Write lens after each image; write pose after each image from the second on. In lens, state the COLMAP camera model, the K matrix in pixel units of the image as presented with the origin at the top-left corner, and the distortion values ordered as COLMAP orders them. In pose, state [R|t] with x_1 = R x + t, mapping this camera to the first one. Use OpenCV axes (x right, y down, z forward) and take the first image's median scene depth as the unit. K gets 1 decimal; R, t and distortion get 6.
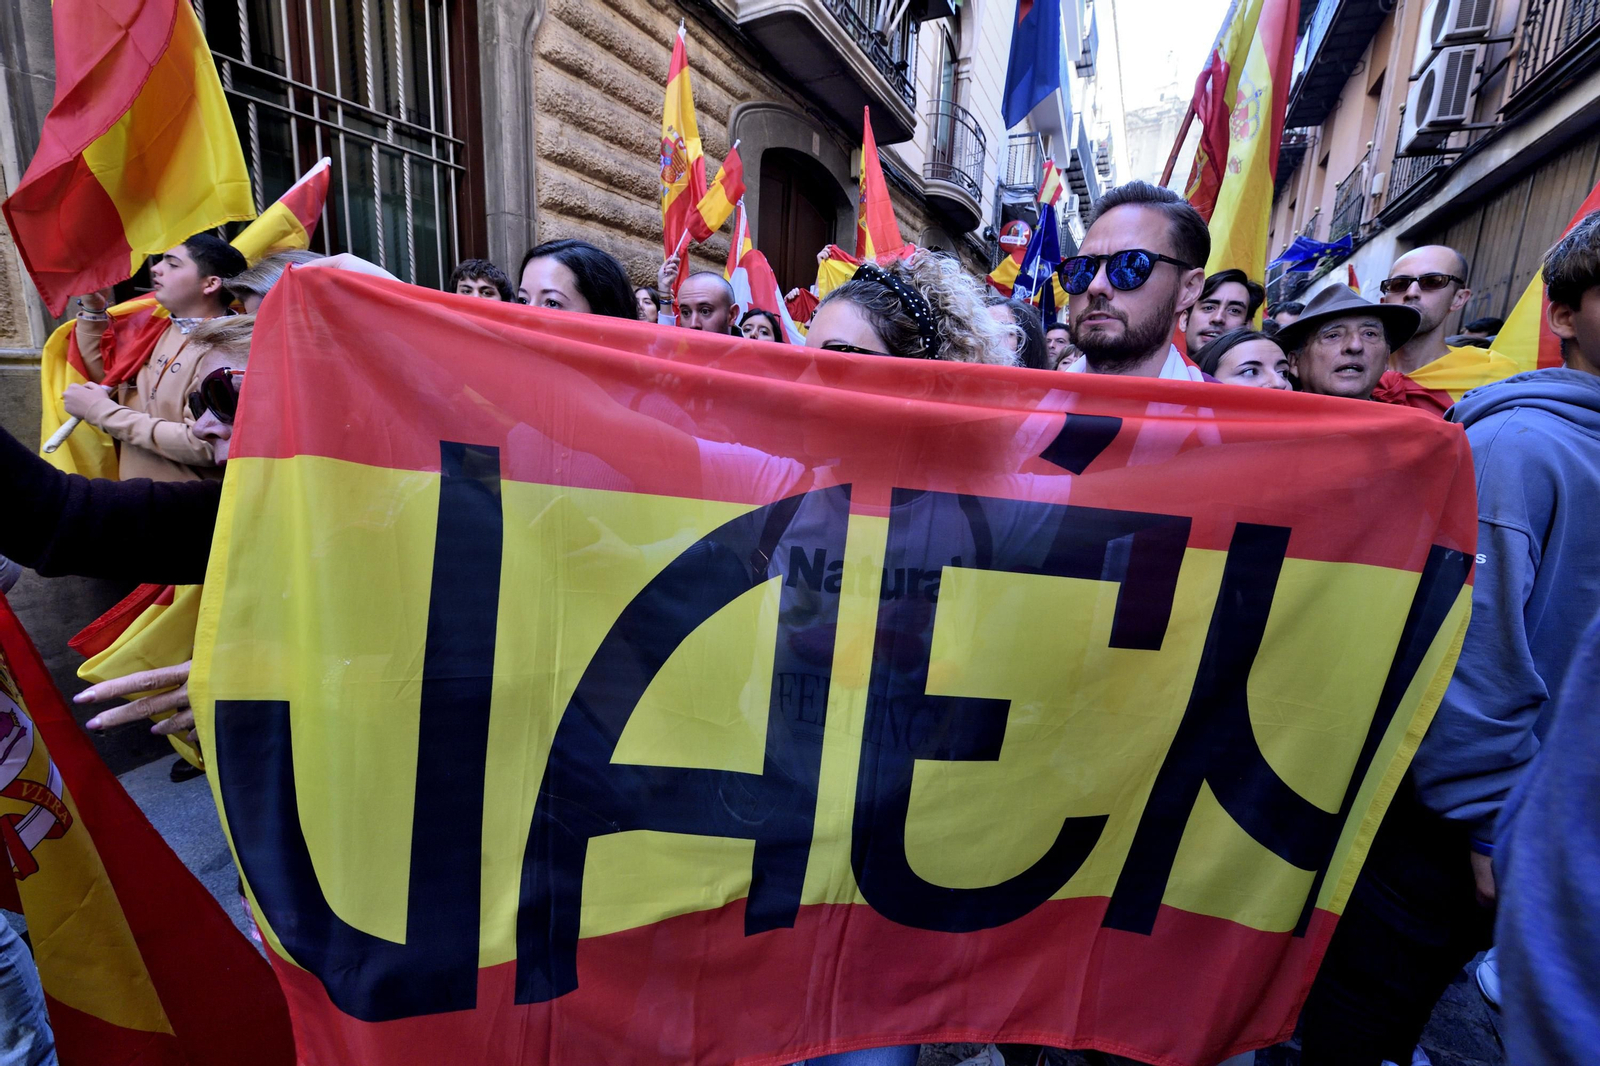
lens RADIAL K [[633.6, 0, 800.0], [0, 633.6, 533.0], [0, 0, 1]] dist [-0.019124, 0.000160]
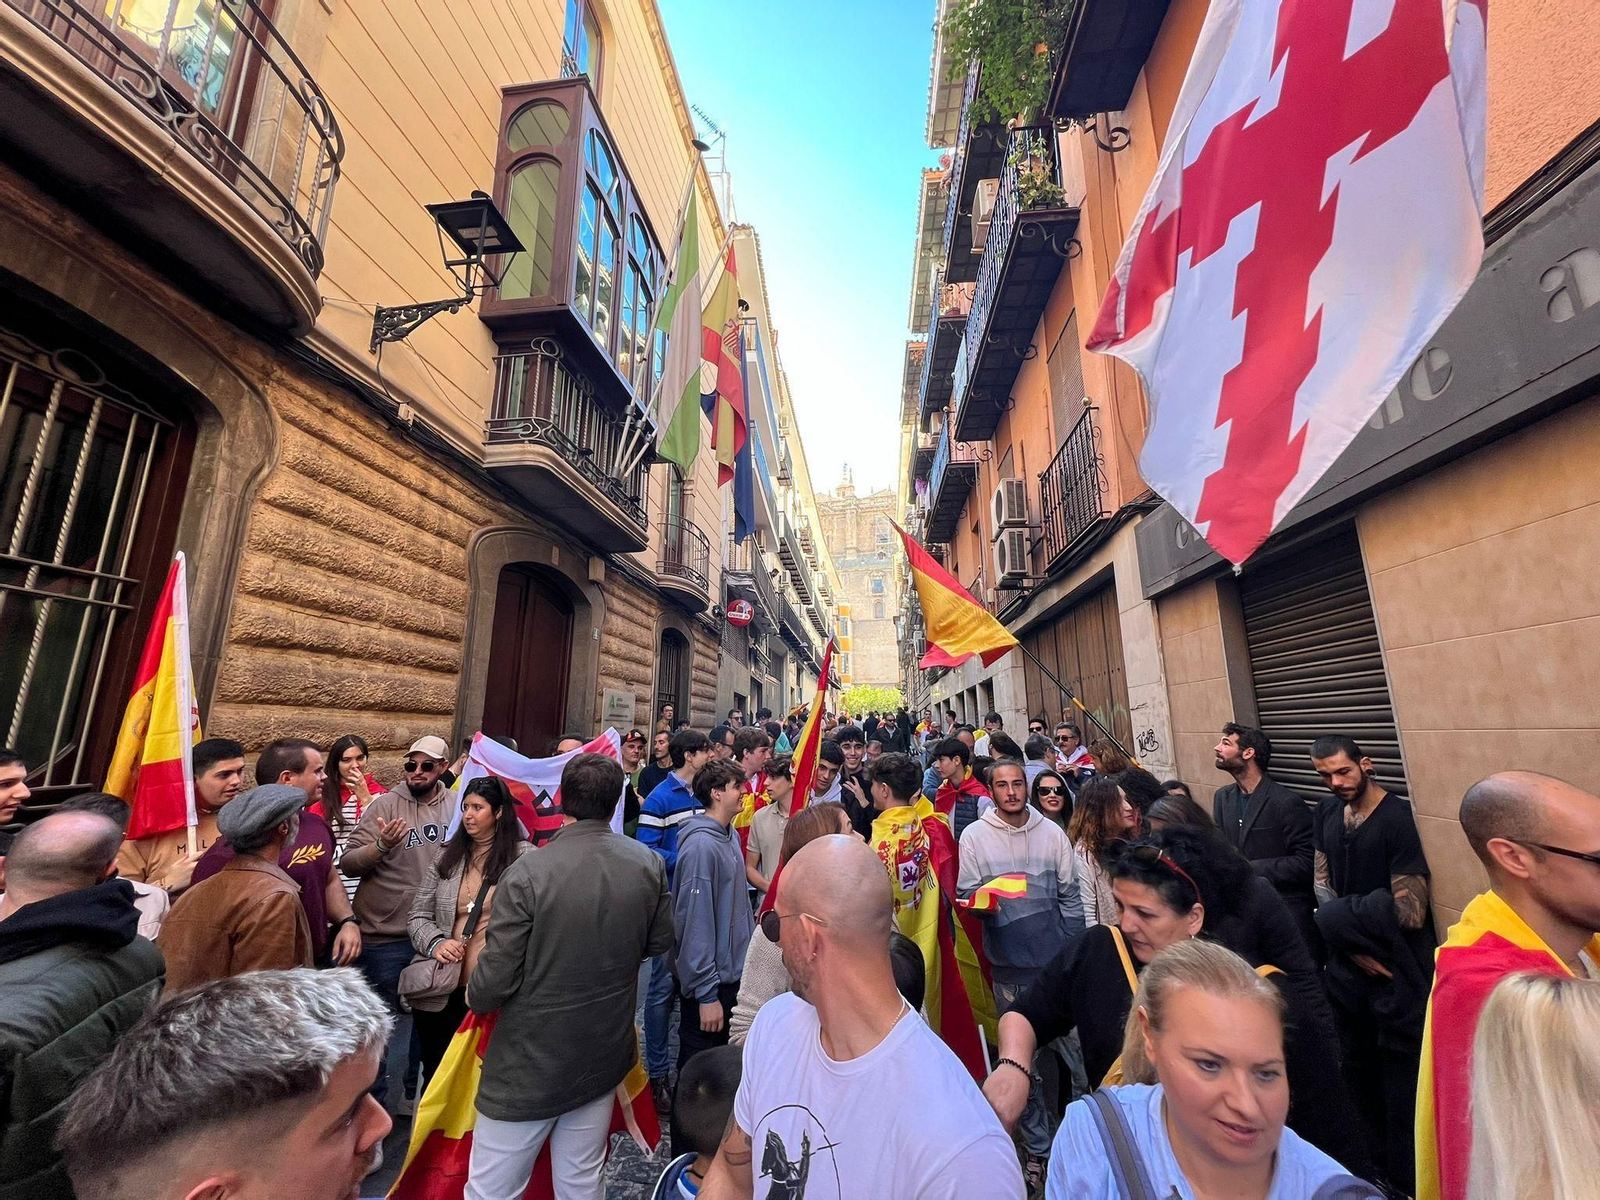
lens RADIAL K [[646.4, 0, 800.0], [0, 646.4, 600.0], [0, 0, 1]] dist [0.000992, 0.000380]
pose [[0.923790, 0.040540, 0.380747, -0.008435], [0.116928, 0.917012, -0.381335, -0.091823], [-0.364609, 0.396793, 0.842387, -0.083437]]
